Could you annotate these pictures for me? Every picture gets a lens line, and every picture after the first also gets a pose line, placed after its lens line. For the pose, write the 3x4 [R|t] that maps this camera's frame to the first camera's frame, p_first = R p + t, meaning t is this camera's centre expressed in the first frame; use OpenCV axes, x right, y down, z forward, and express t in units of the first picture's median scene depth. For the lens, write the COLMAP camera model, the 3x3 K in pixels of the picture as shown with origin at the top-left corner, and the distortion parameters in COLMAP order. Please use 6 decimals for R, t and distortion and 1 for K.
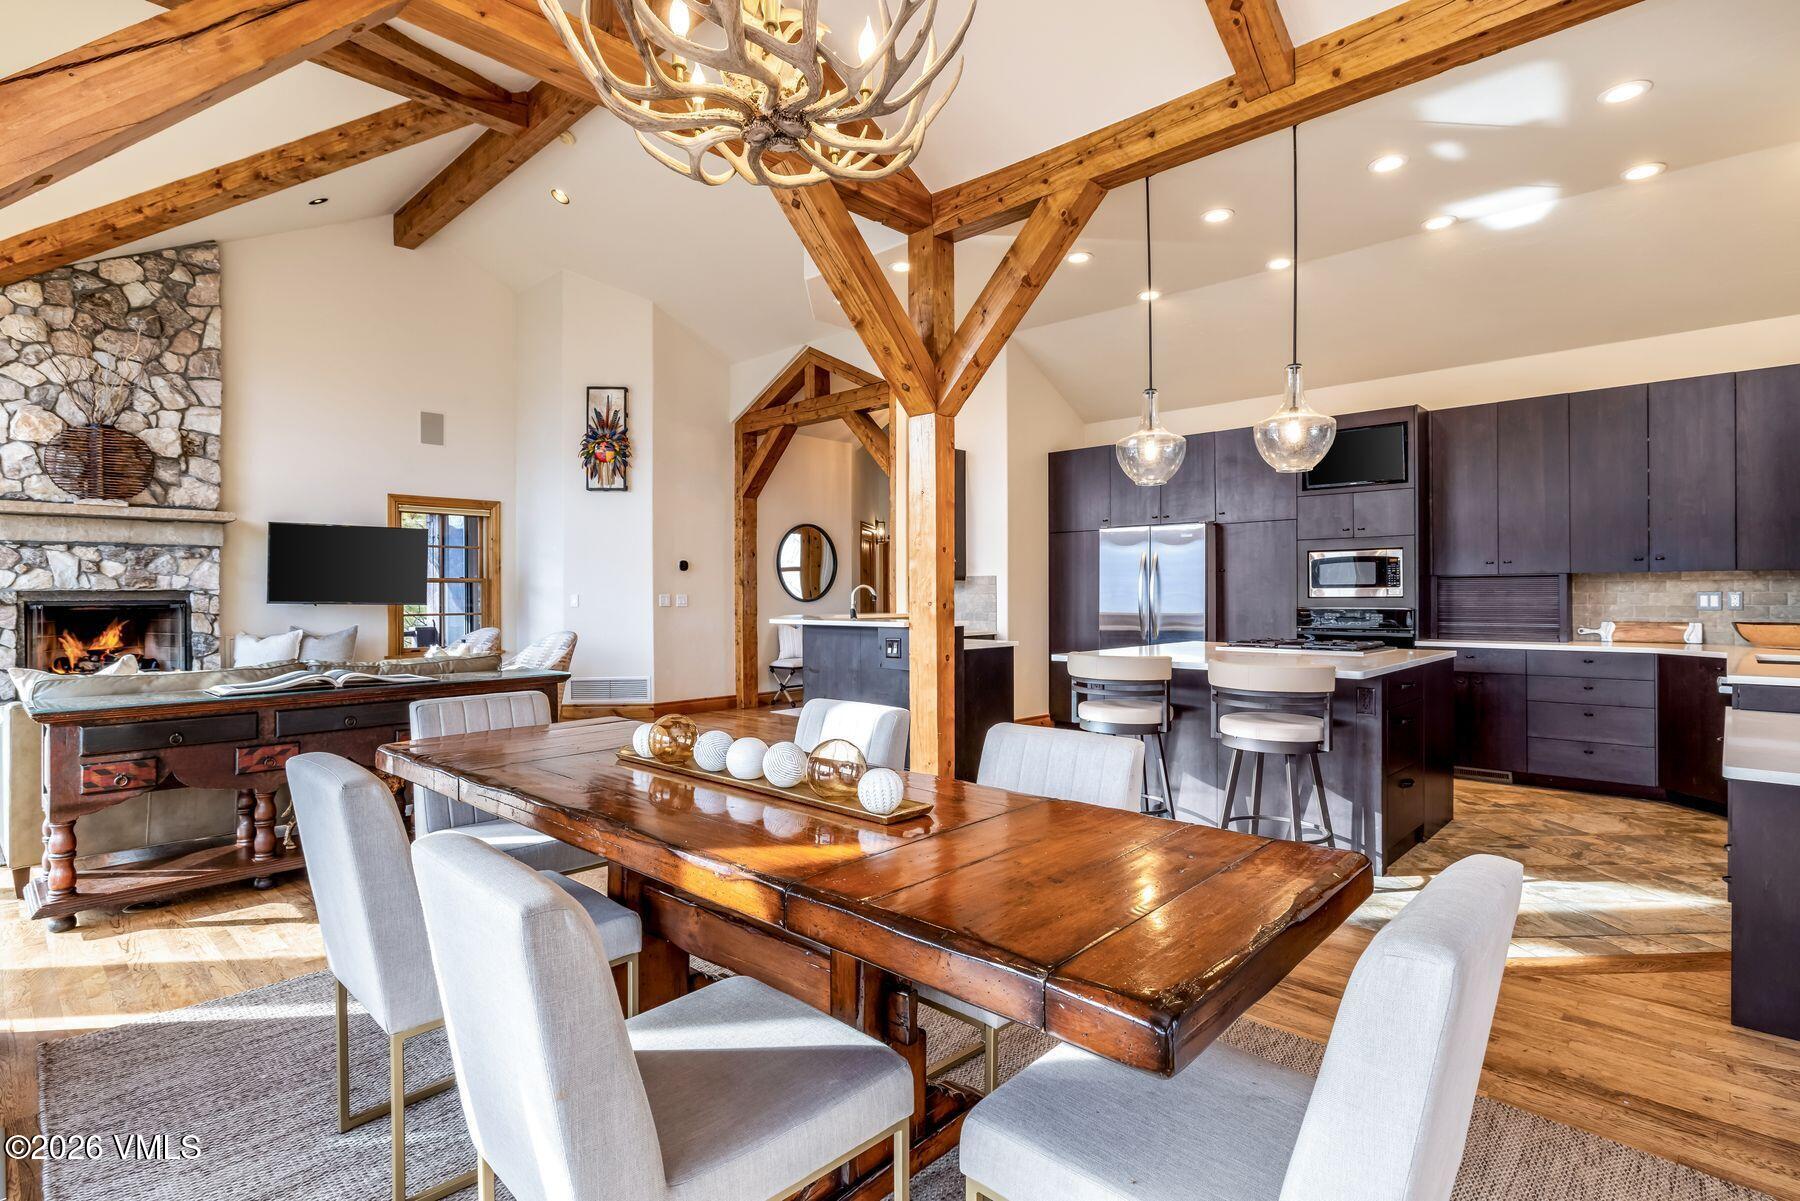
lens RADIAL K [[879.0, 0, 897.8], [0, 879.0, 592.1], [0, 0, 1]] dist [-0.004256, 0.001018]
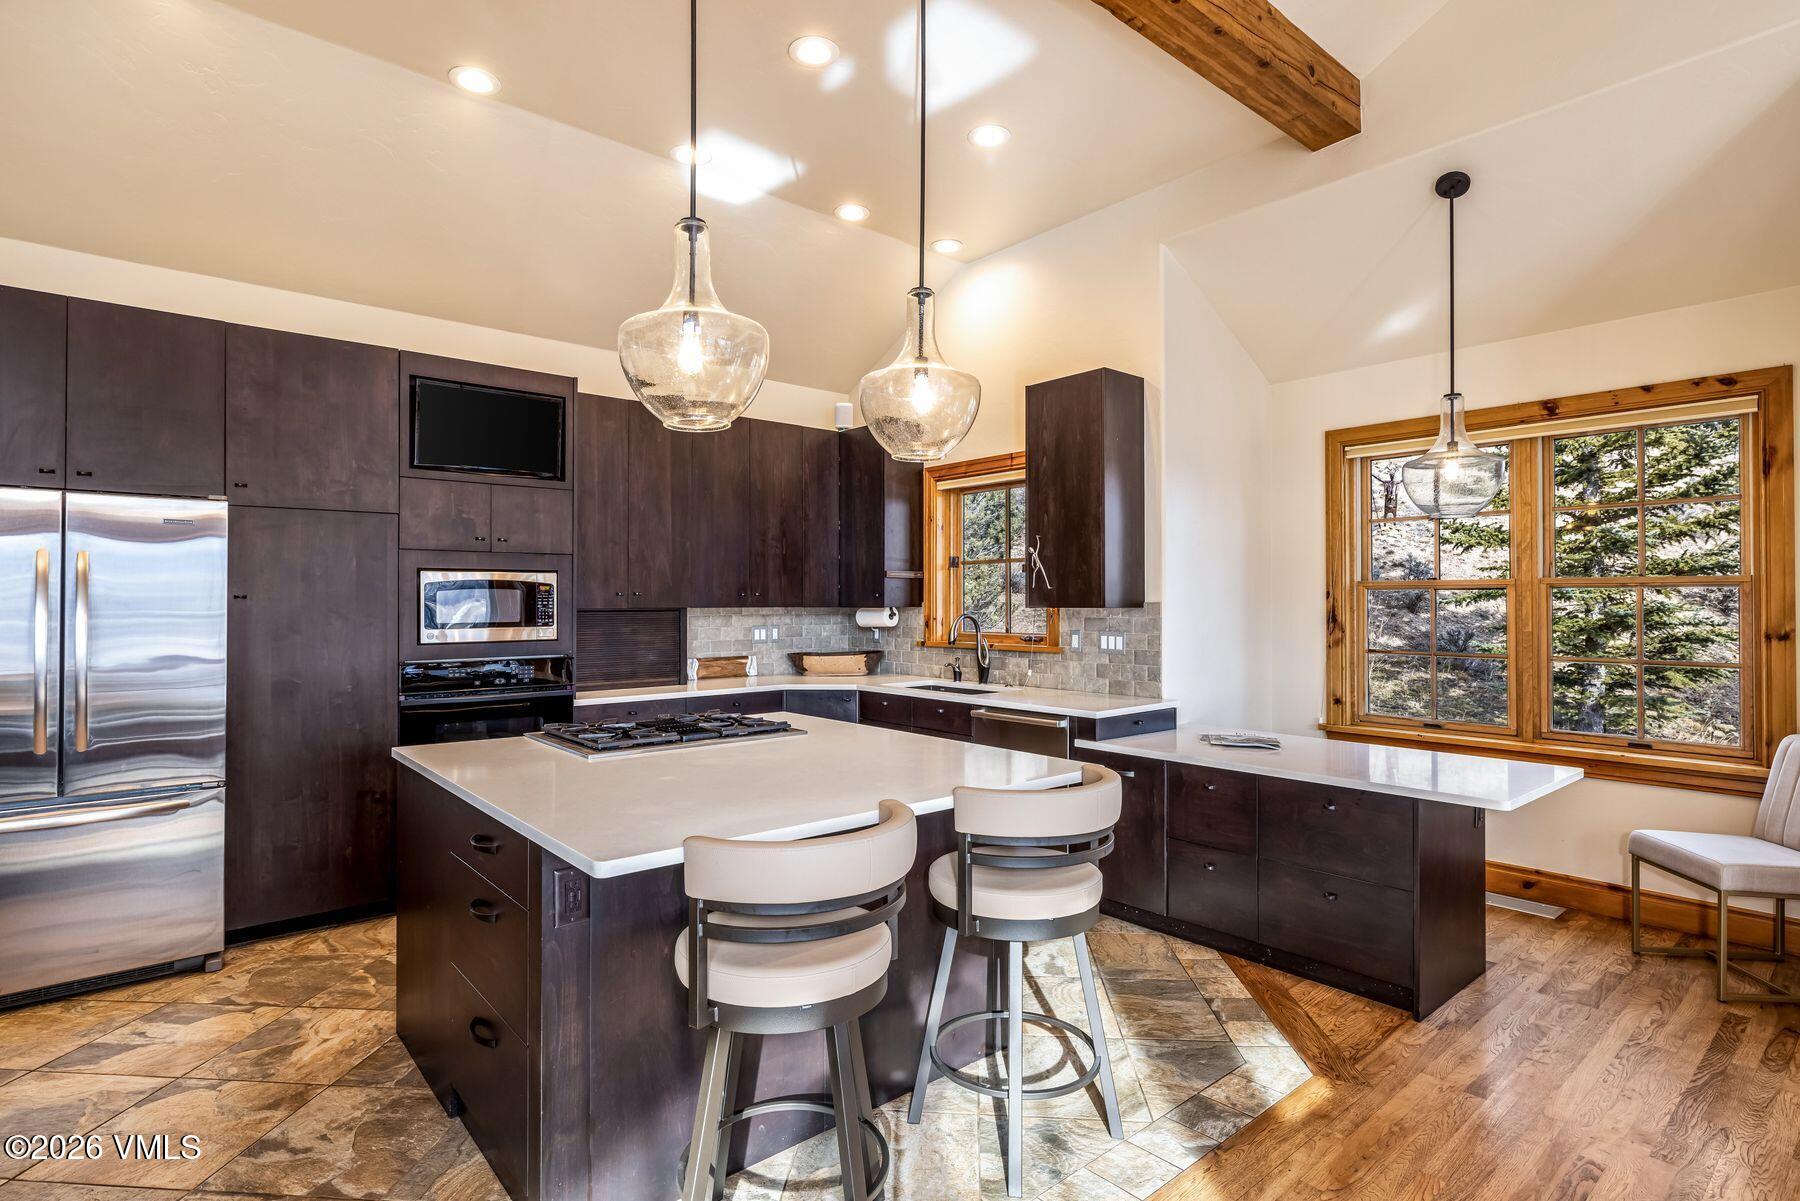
lens RADIAL K [[908.4, 0, 896.6], [0, 908.4, 593.2], [0, 0, 1]] dist [0.000837, 0.000989]
pose [[0.108546, 0.013704, 0.993997, -0.111029], [-0.000705, 0.999906, -0.013708, -0.018904], [-0.994091, 0.000787, 0.108546, 0.541151]]
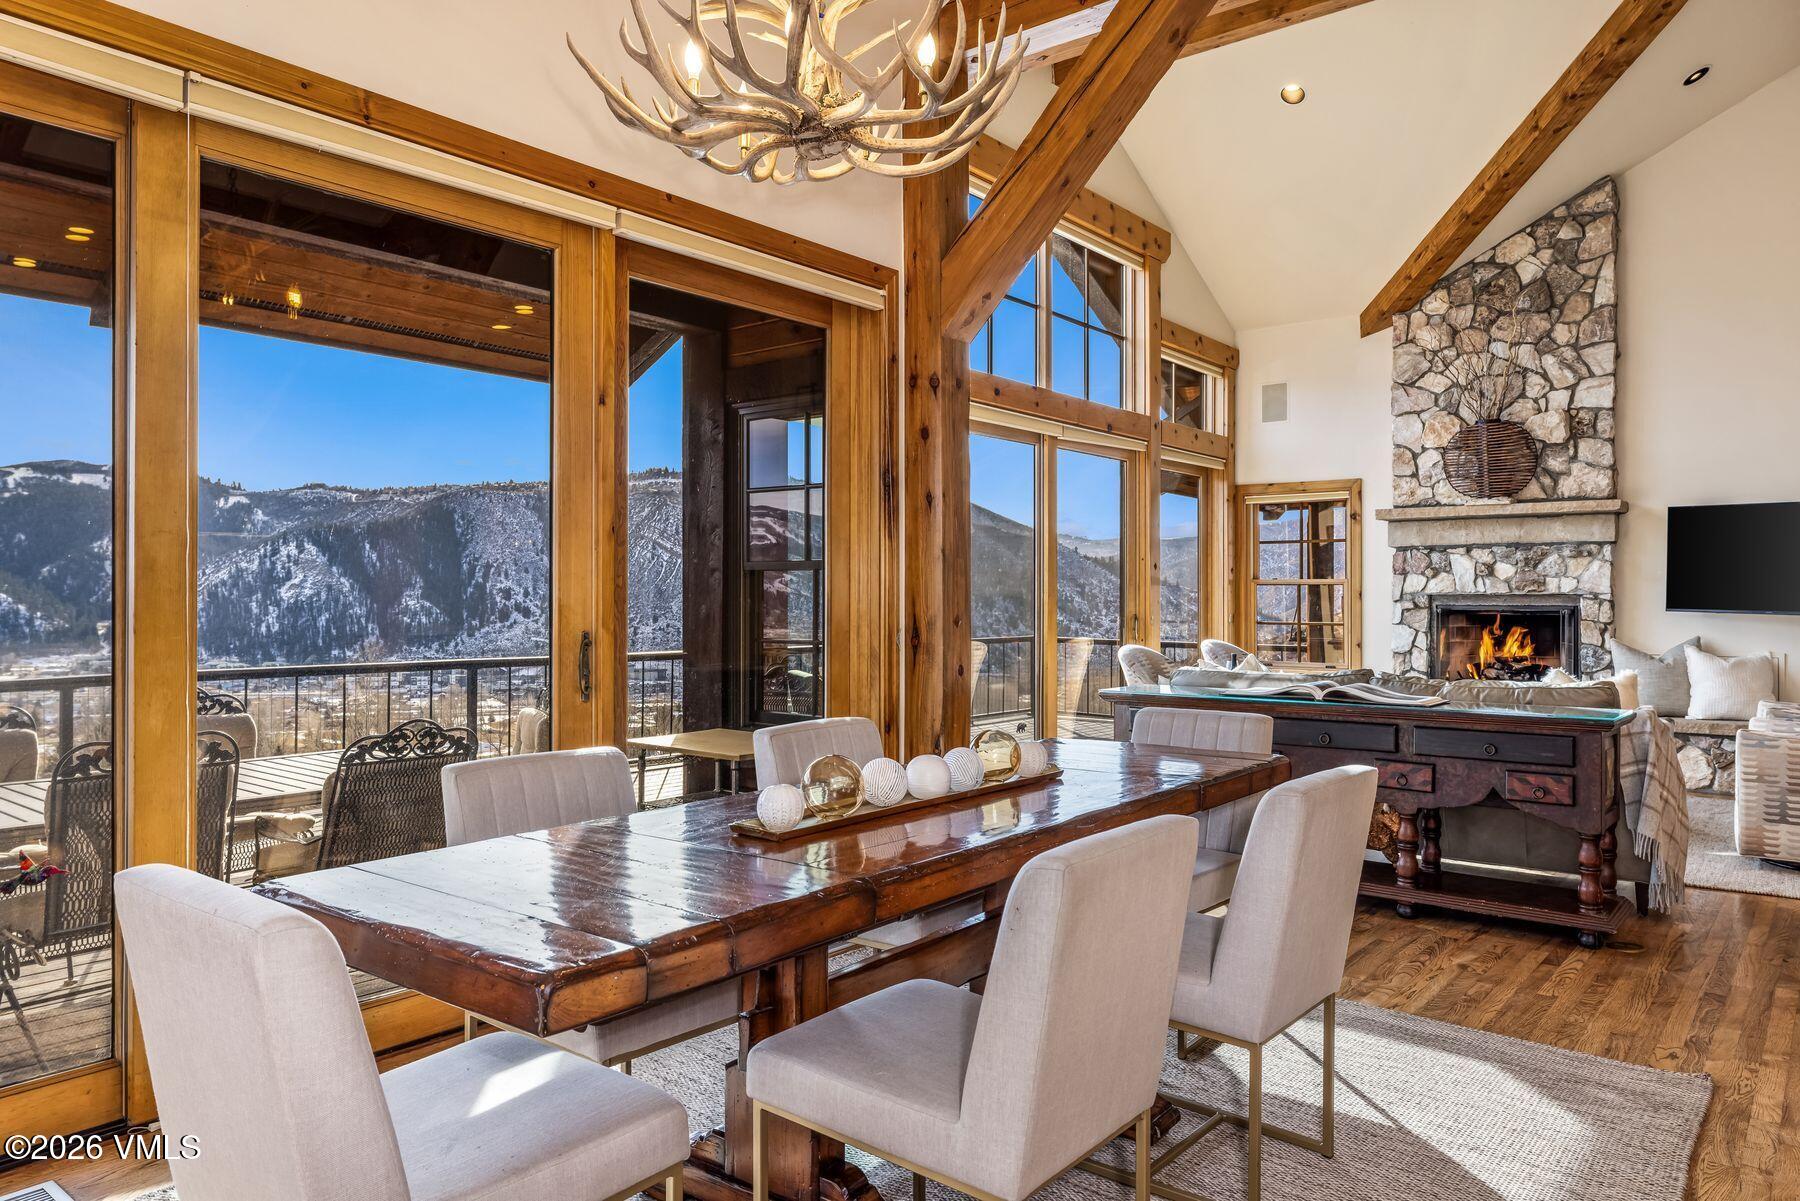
lens RADIAL K [[1186.4, 0, 897.0], [0, 1186.4, 594.5], [0, 0, 1]] dist [-0.001332, -0.001265]
pose [[0.080174, 0.001325, -0.996780, 0.308741], [-0.003278, 0.999994, 0.001066, -0.000756], [0.996775, 0.003182, 0.080178, 0.248124]]
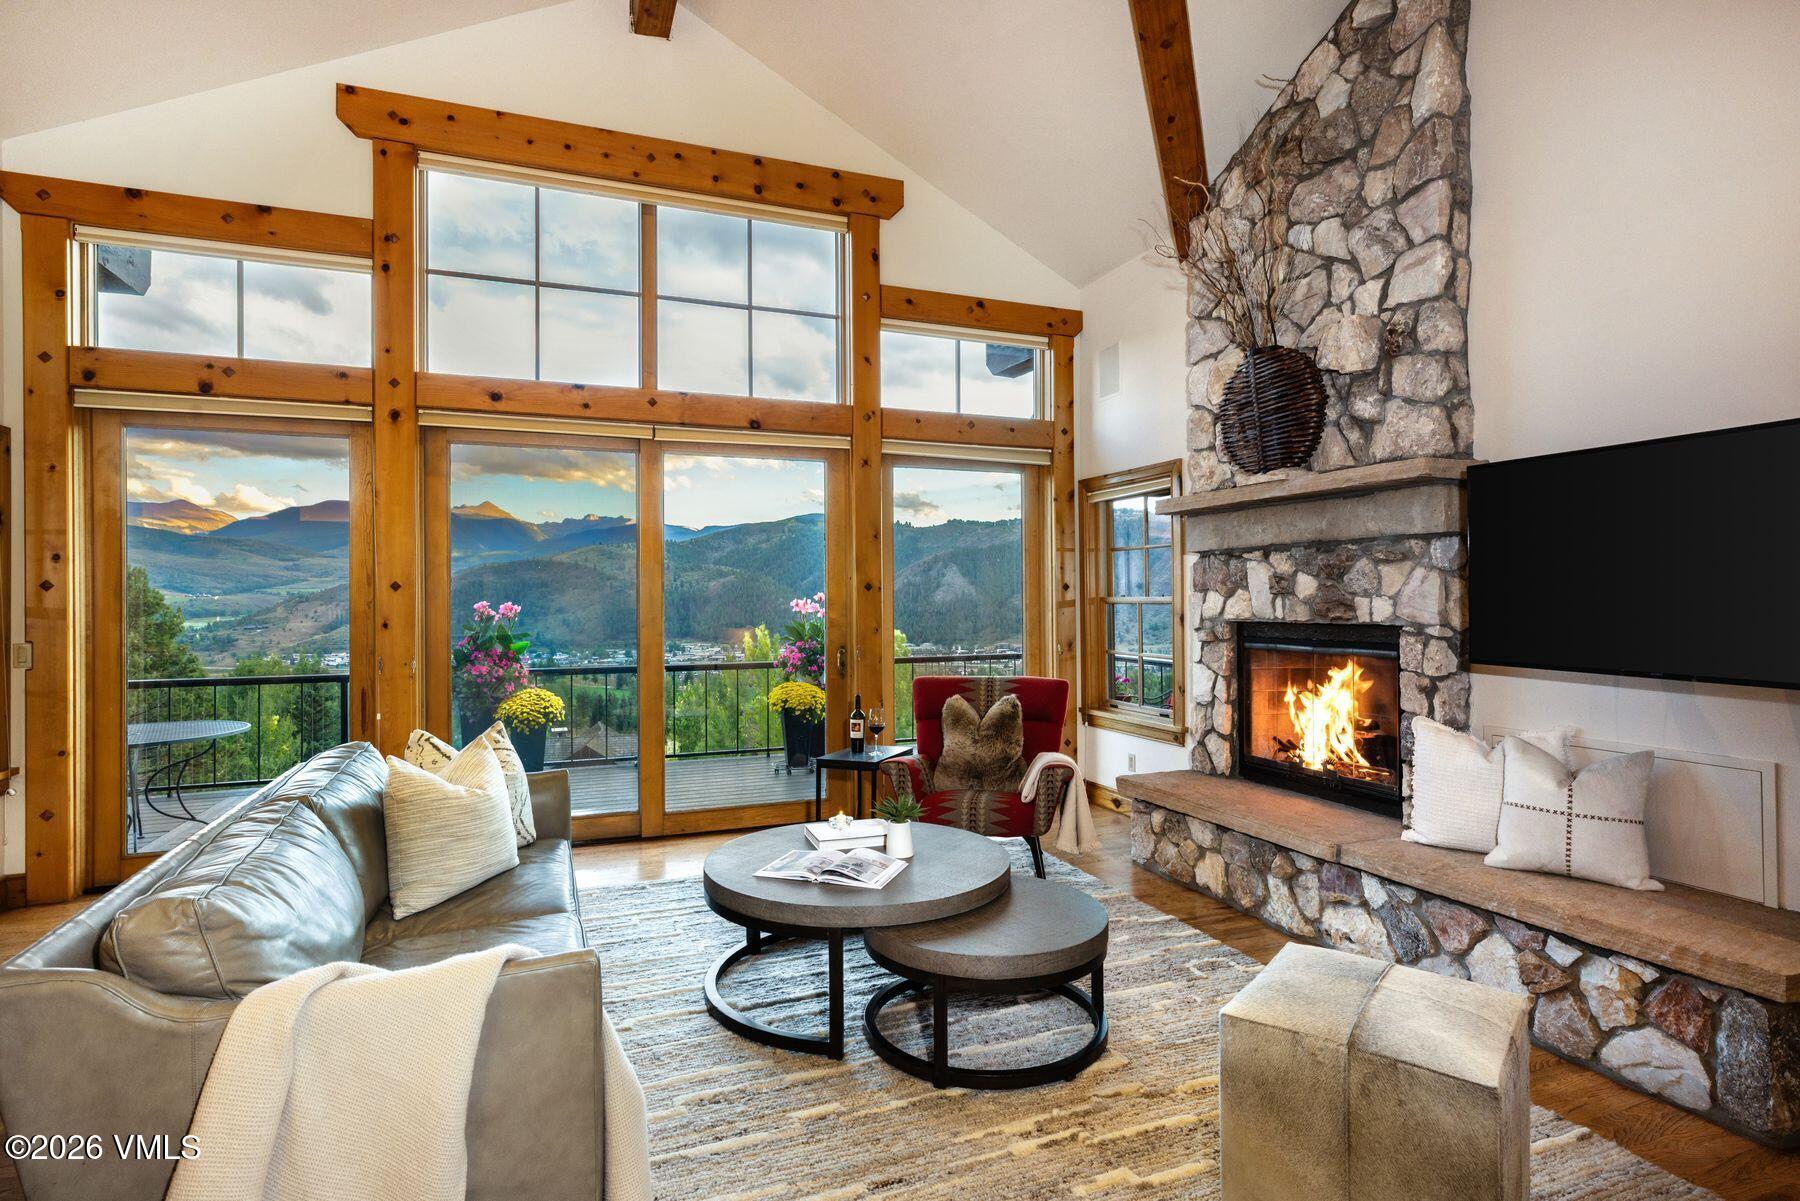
lens RADIAL K [[908.4, 0, 896.6], [0, 908.4, 593.2], [0, 0, 1]] dist [0.000837, 0.000989]
pose [[-0.429238, 0.000857, -0.903191, -0.222251], [0.007735, 0.999966, -0.002728, -0.021940], [0.903158, -0.008157, -0.429230, 0.997262]]
